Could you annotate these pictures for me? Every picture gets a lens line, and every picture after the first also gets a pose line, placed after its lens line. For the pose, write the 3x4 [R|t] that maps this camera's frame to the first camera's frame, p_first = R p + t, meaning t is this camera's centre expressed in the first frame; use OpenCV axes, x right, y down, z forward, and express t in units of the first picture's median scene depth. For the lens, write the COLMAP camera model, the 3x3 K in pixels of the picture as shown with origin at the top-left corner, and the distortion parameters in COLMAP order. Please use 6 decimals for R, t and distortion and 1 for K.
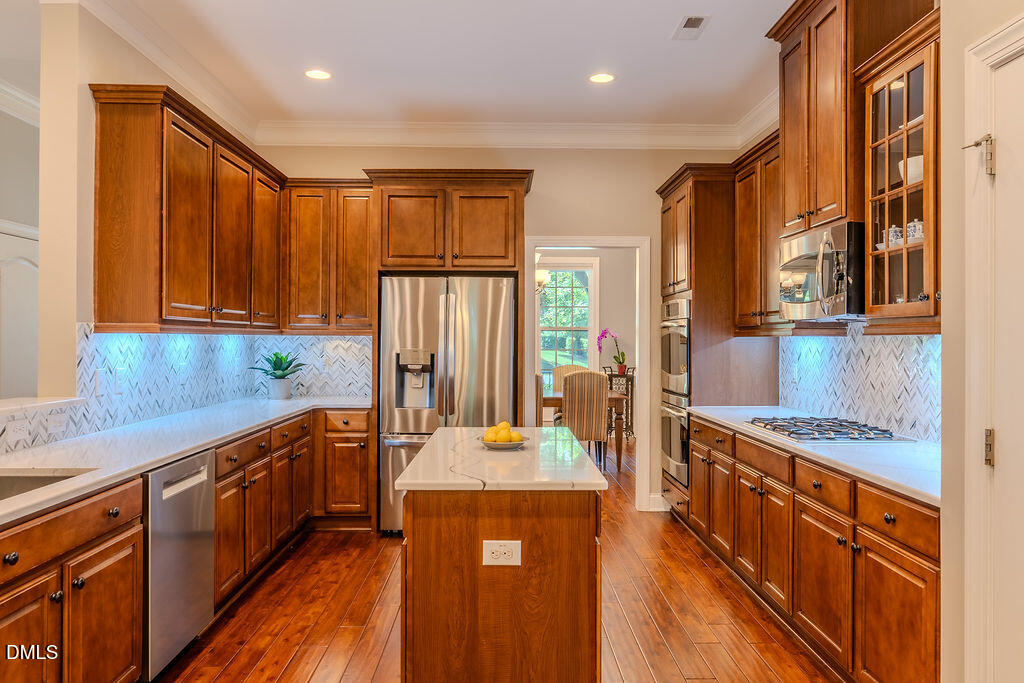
lens RADIAL K [[698.9, 0, 512.0], [0, 698.9, 341.5], [0, 0, 1]] dist [-0.000546, -0.000133]
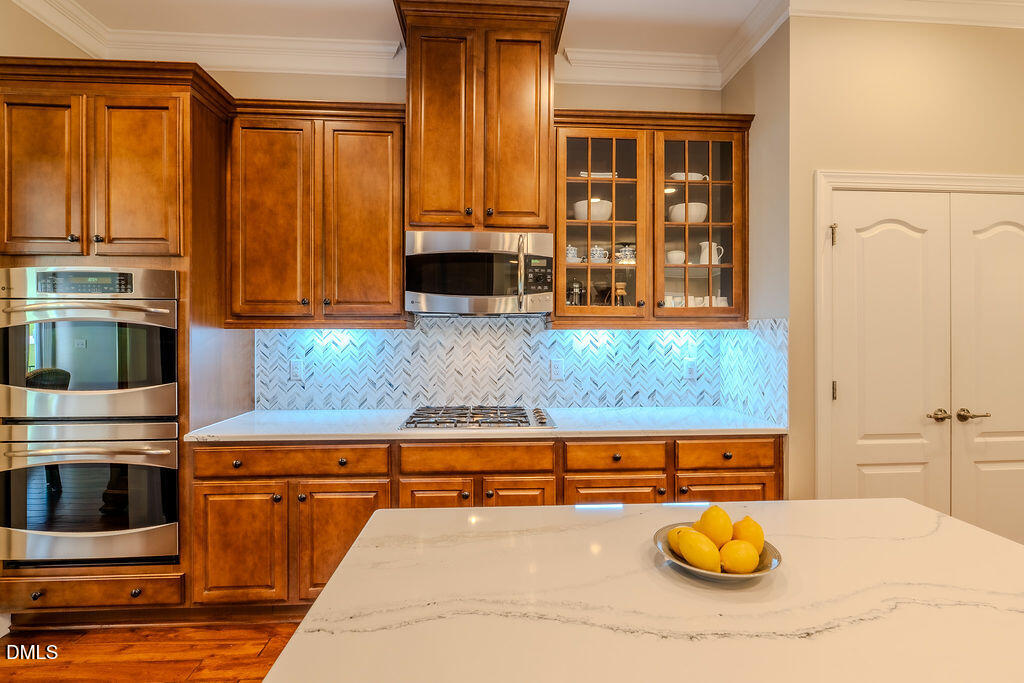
lens RADIAL K [[462.4, 0, 514.8], [0, 462.4, 331.0], [0, 0, 1]] dist [-0.003119, -0.000052]
pose [[-0.042765, 0.004622, 0.999074, -0.251567], [0.001389, 0.999989, -0.004567, -0.001835], [-0.999084, 0.001193, -0.042771, 0.927421]]
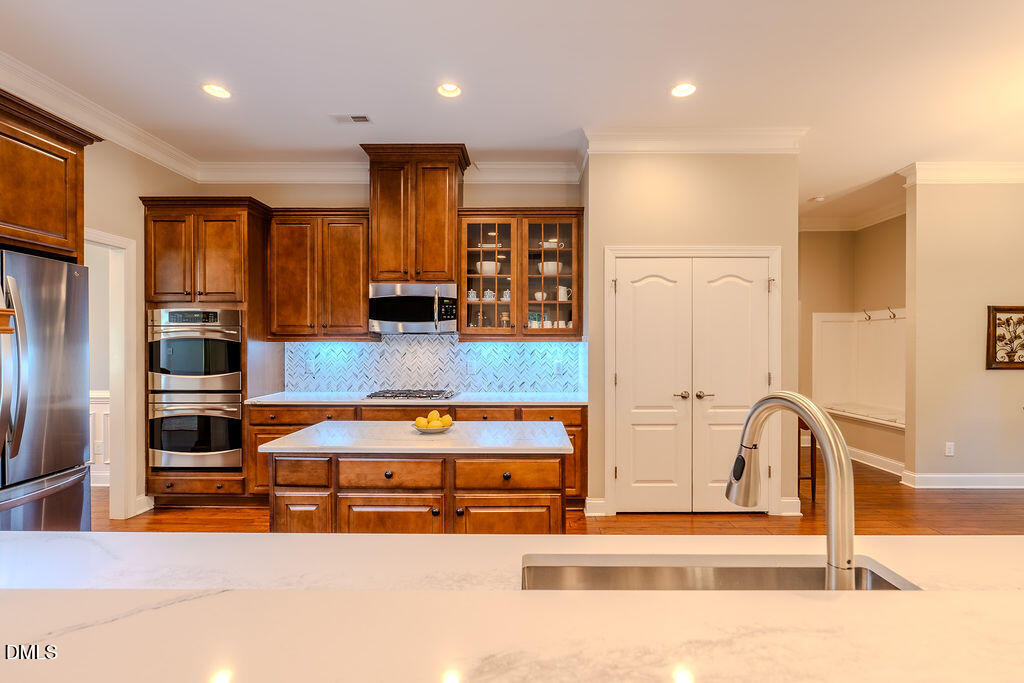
lens RADIAL K [[458.3, 0, 514.7], [0, 458.3, 341.4], [0, 0, 1]] dist [-0.000297, 0.000110]
pose [[0.039251, 0.003811, 0.999222, -0.664063], [0.001777, 0.999991, -0.003884, -0.004332], [-0.999228, 0.001928, 0.039244, 0.667008]]
